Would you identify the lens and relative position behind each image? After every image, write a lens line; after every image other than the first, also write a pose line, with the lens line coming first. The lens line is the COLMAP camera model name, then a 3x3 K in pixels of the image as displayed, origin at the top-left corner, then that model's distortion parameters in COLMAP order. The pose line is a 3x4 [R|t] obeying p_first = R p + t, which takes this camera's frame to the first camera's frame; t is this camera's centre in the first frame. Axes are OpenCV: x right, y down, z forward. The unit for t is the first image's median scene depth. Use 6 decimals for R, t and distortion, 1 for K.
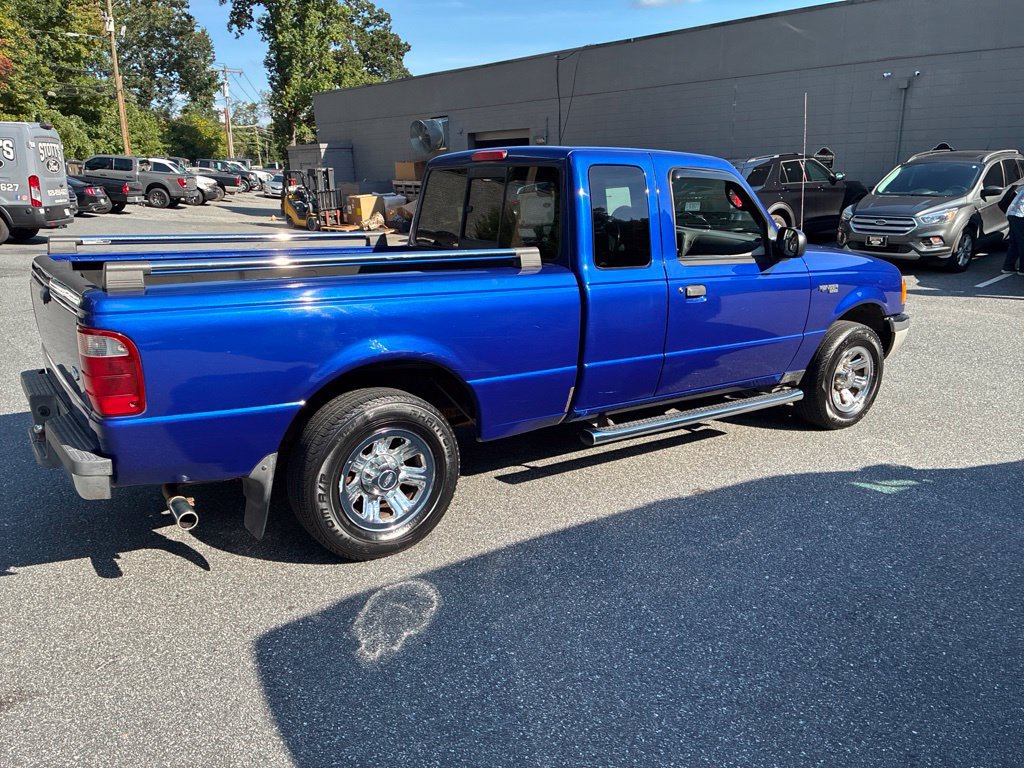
lens RADIAL K [[795.1, 0, 511.0], [0, 795.1, 395.7], [0, 0, 1]] dist [0.044468, -0.054726]
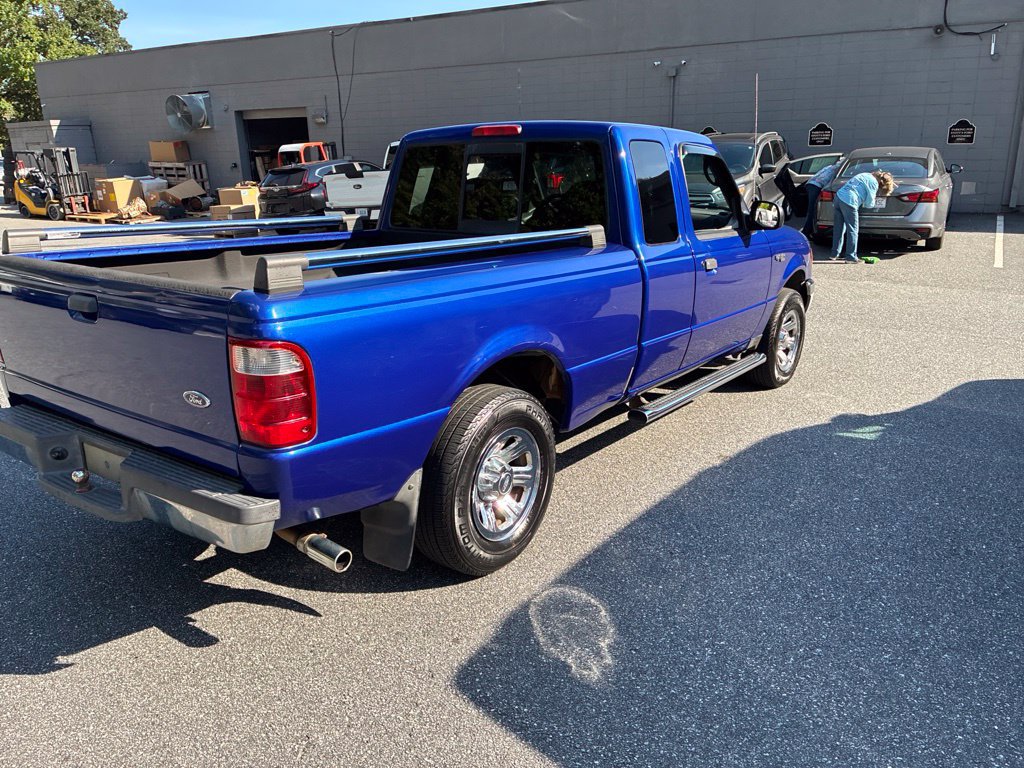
lens RADIAL K [[789.4, 0, 511.7], [0, 789.4, 389.8], [0, 0, 1]] dist [0.049437, -0.065831]
pose [[0.947798, -0.092299, 0.305222, -0.120247], [0.087538, 0.995731, 0.029278, -0.008104], [-0.306622, -0.001031, 0.951831, 0.038148]]
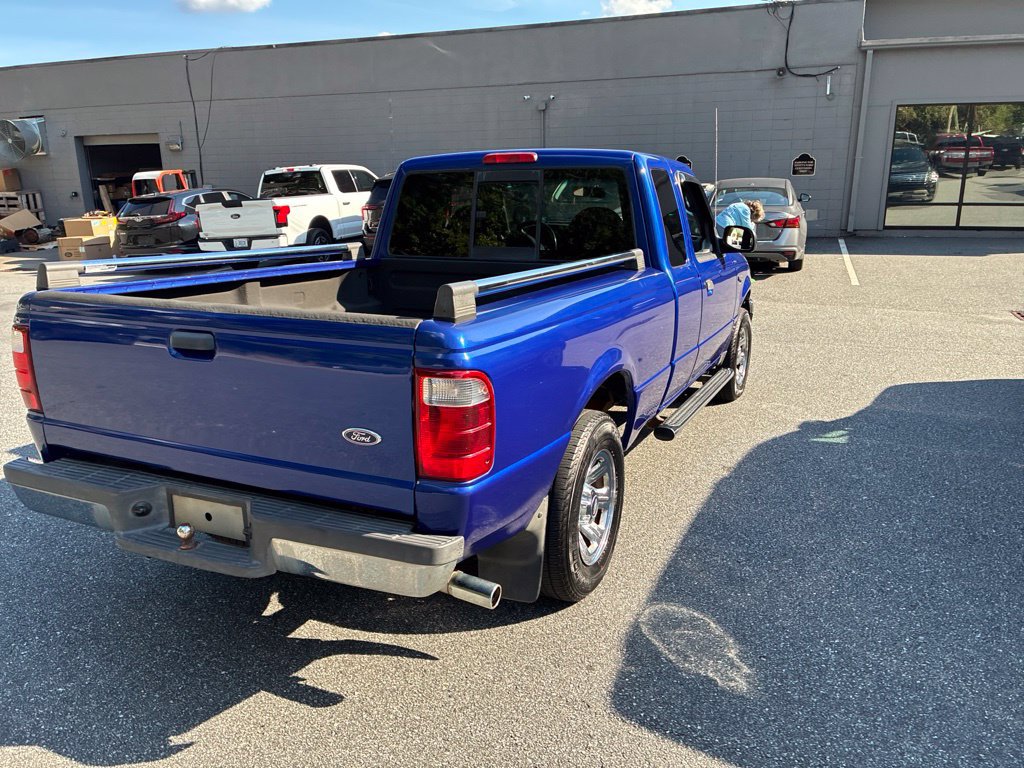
lens RADIAL K [[789.4, 0, 511.7], [0, 789.4, 389.8], [0, 0, 1]] dist [0.049437, -0.065831]
pose [[0.865559, -0.125752, 0.484761, -0.191340], [0.134917, 0.990726, 0.016105, -0.015781], [-0.482291, 0.051462, 0.874498, 0.070374]]
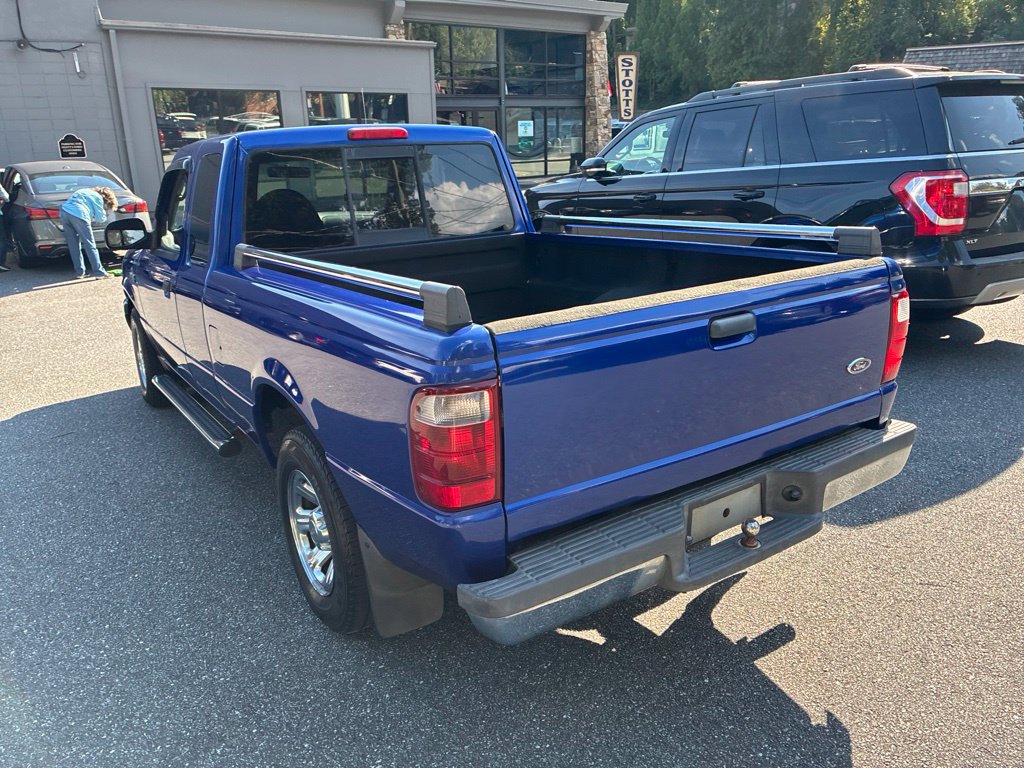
lens RADIAL K [[778.6, 0, 517.9], [0, 778.6, 378.0], [0, 0, 1]] dist [0.049452, -0.064007]
pose [[0.016053, -0.274316, 0.961506, -0.340801], [0.295106, 0.920092, 0.257573, -0.085664], [-0.955330, 0.279611, 0.095723, 0.315969]]
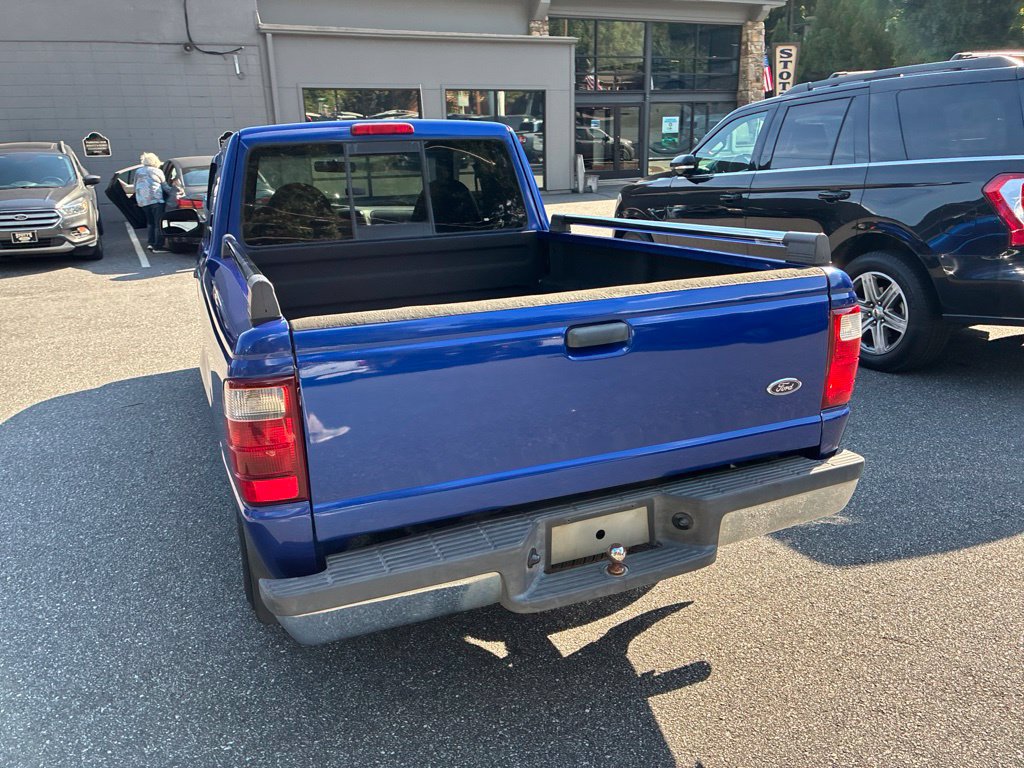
lens RADIAL K [[775.4, 0, 512.0], [0, 775.4, 384.0], [0, 0, 1]] dist [0.074931, -0.105819]
pose [[0.222339, -0.277135, 0.934752, -0.326433], [0.283833, 0.935622, 0.209881, -0.066186], [-0.932740, 0.218648, 0.286685, 0.254266]]
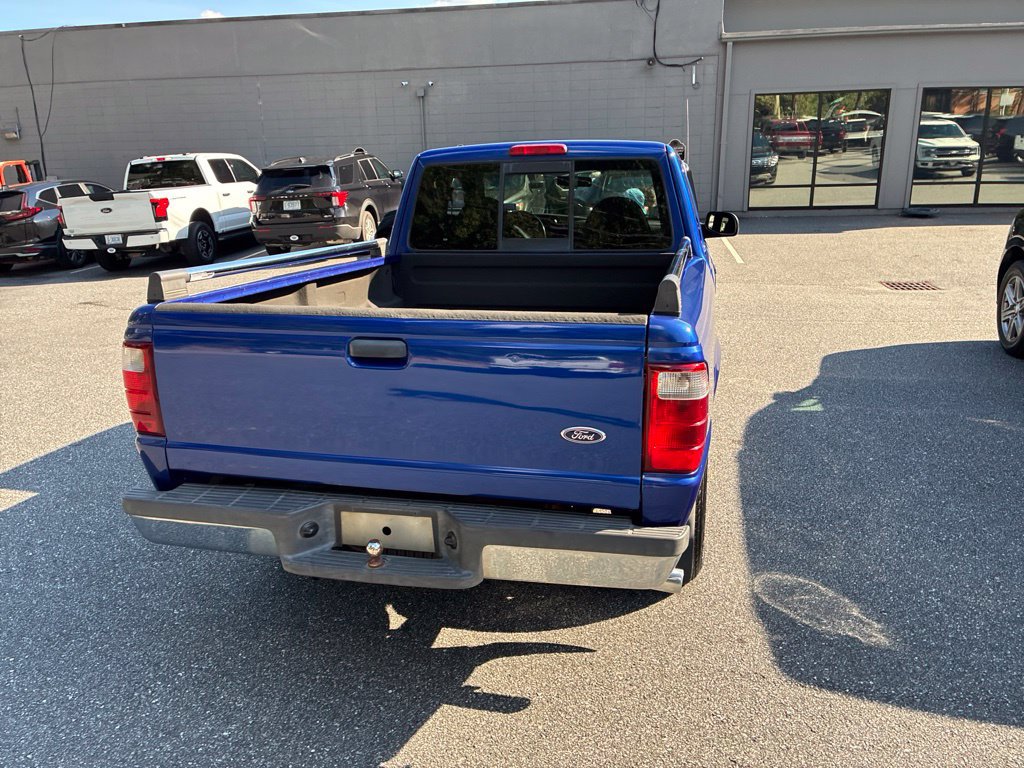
lens RADIAL K [[788.7, 0, 512.0], [0, 788.7, 384.0], [0, 0, 1]] dist [0.058860, -0.081456]
pose [[0.750694, -0.181209, 0.635313, -0.259925], [0.189090, 0.980351, 0.056192, -0.031749], [-0.633012, 0.077949, 0.770208, 0.116669]]
